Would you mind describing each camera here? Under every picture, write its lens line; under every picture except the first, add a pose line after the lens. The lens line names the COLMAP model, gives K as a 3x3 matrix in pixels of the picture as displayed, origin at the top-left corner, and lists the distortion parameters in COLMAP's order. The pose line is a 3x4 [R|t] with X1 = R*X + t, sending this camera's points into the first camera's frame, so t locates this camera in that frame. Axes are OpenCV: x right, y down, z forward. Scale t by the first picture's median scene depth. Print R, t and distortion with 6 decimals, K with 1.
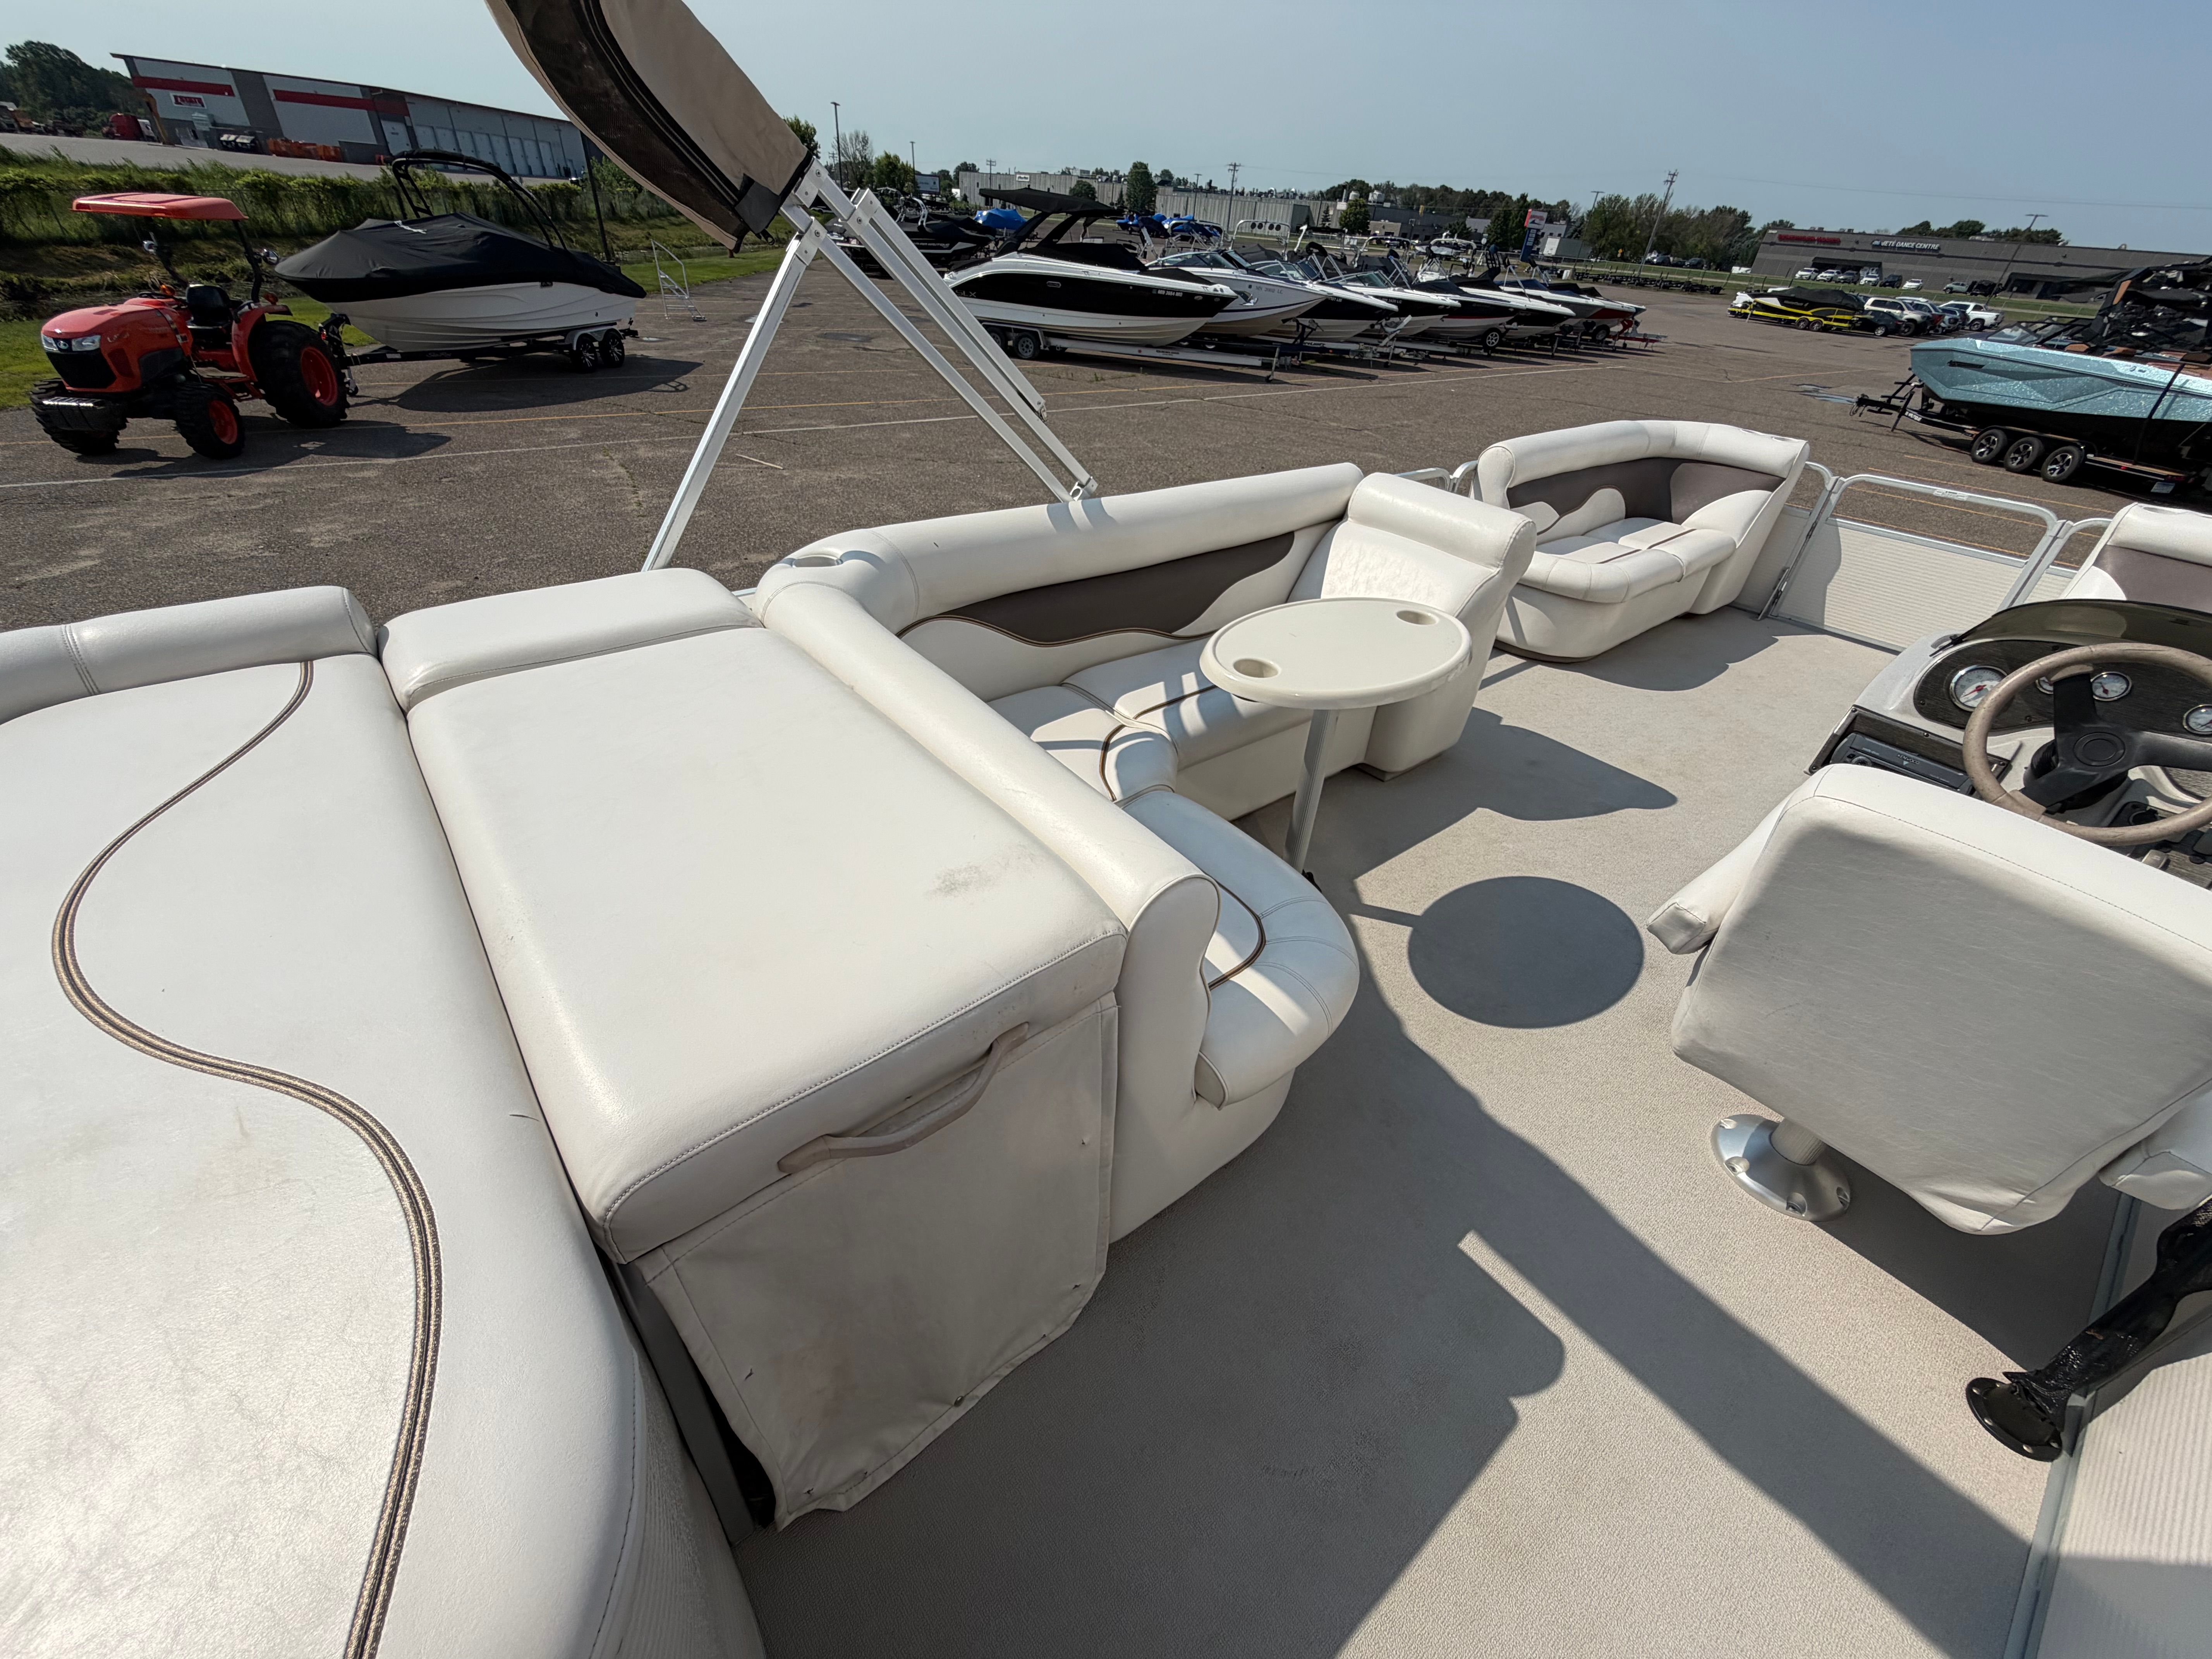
lens RADIAL K [[884.0, 0, 1098.7], [0, 884.0, 832.2], [0, 0, 1]] dist [0.000650, -0.000007]
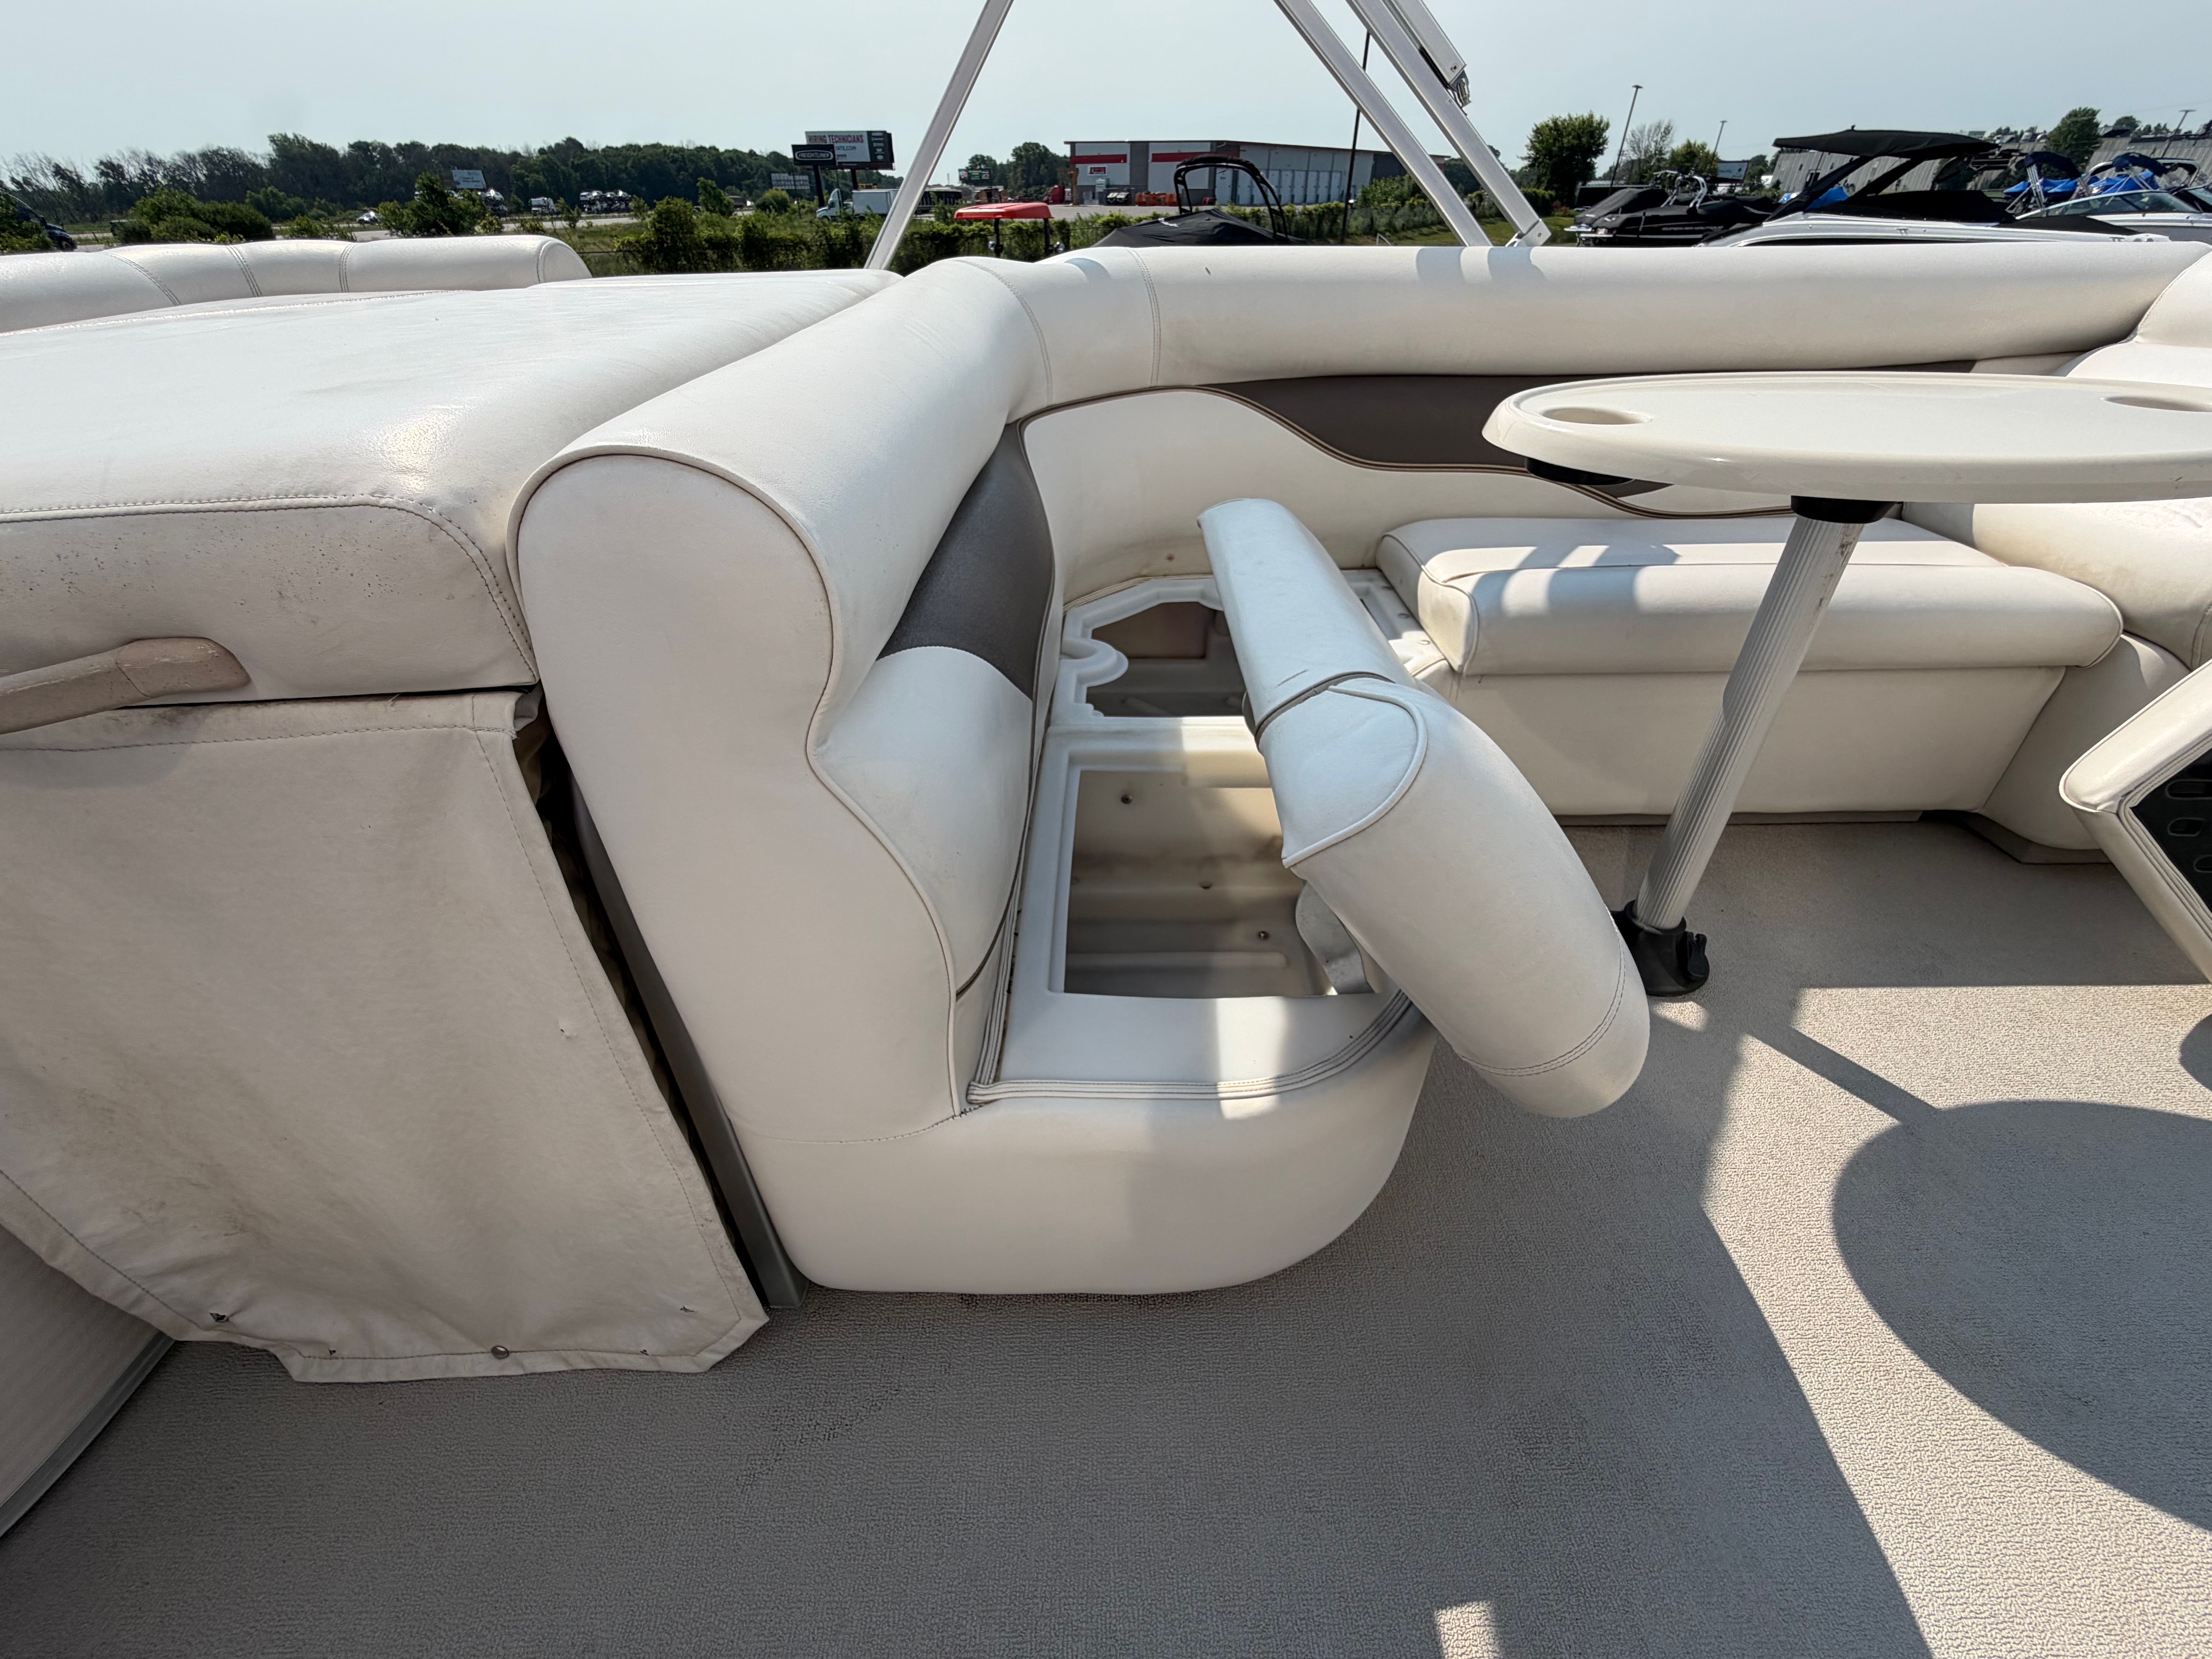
lens RADIAL K [[888.1, 0, 1097.8], [0, 888.1, 830.7], [0, 0, 1]] dist [-0.000816, 0.000546]
pose [[0.775788, 0.299319, -0.555483, 0.021660], [-0.307059, 0.948146, 0.082064, 0.004890], [0.551243, 0.106902, 0.827468, 0.033791]]
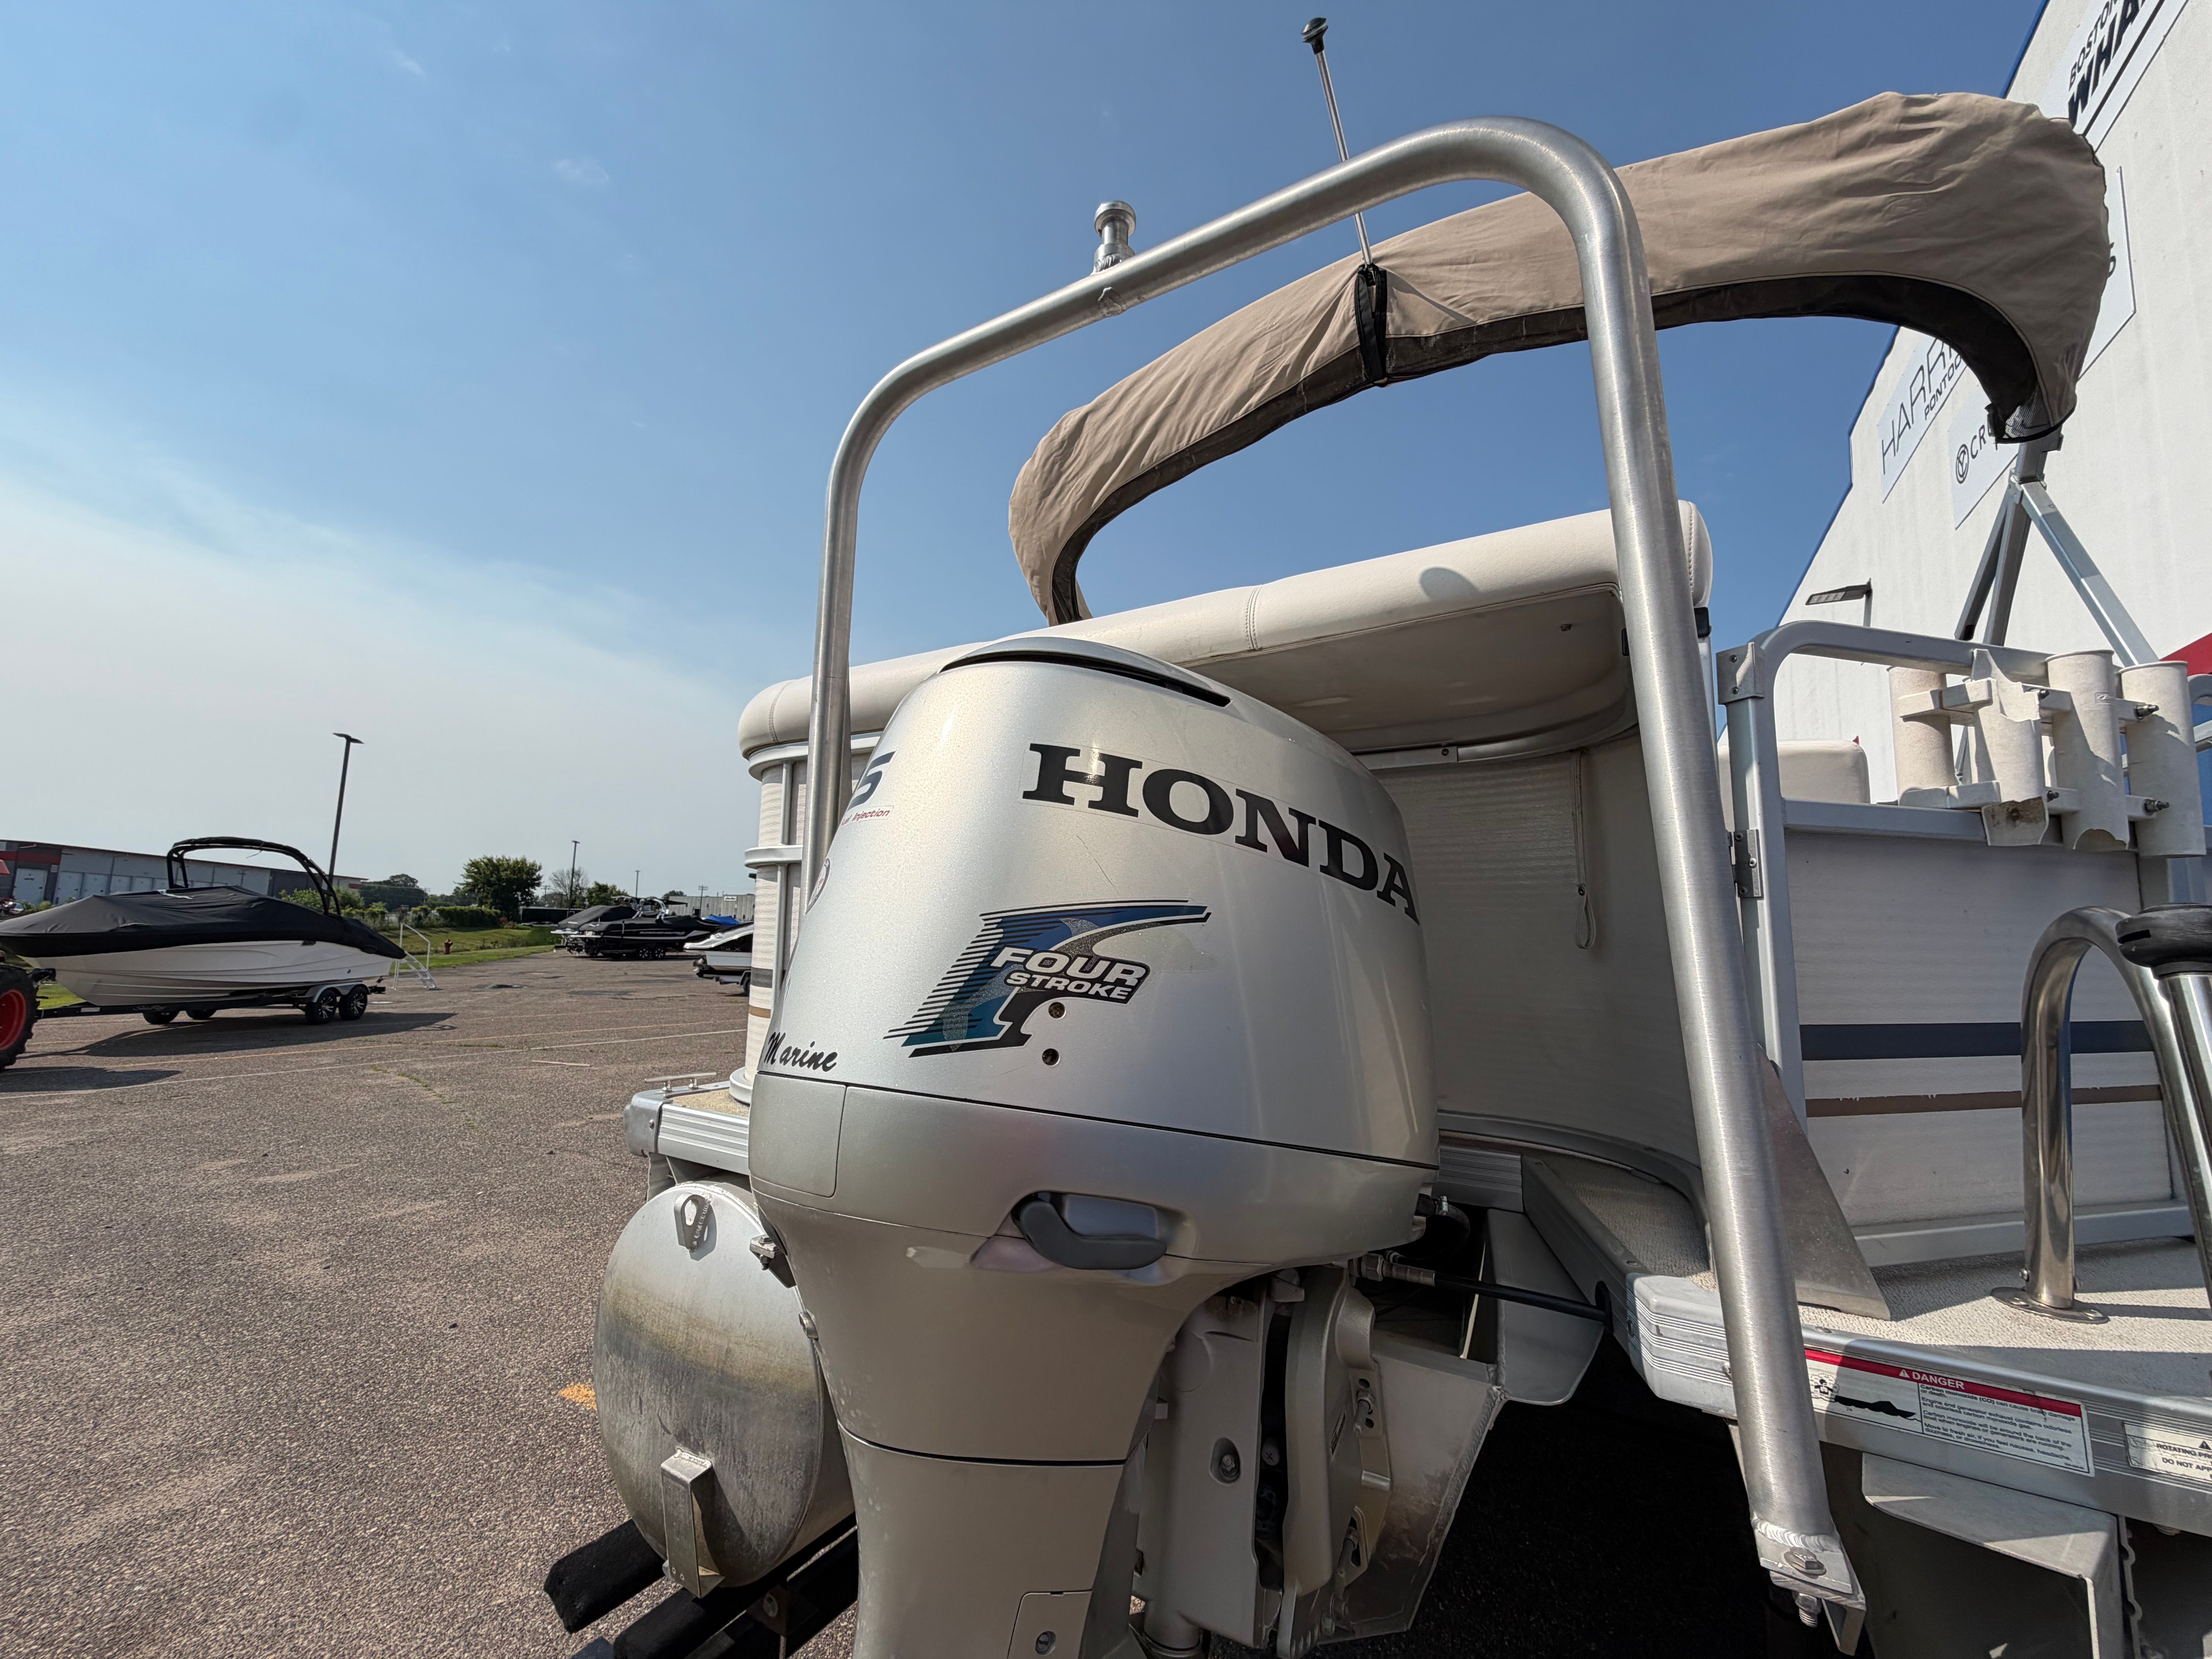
lens RADIAL K [[881.6, 0, 1098.2], [0, 881.6, 831.0], [0, 0, 1]] dist [0.000486, 0.000115]
pose [[0.945463, -0.007956, 0.325631, -0.061834], [0.218004, 0.758243, -0.614444, 0.053753], [-0.242019, 0.651923, 0.718626, -0.008371]]
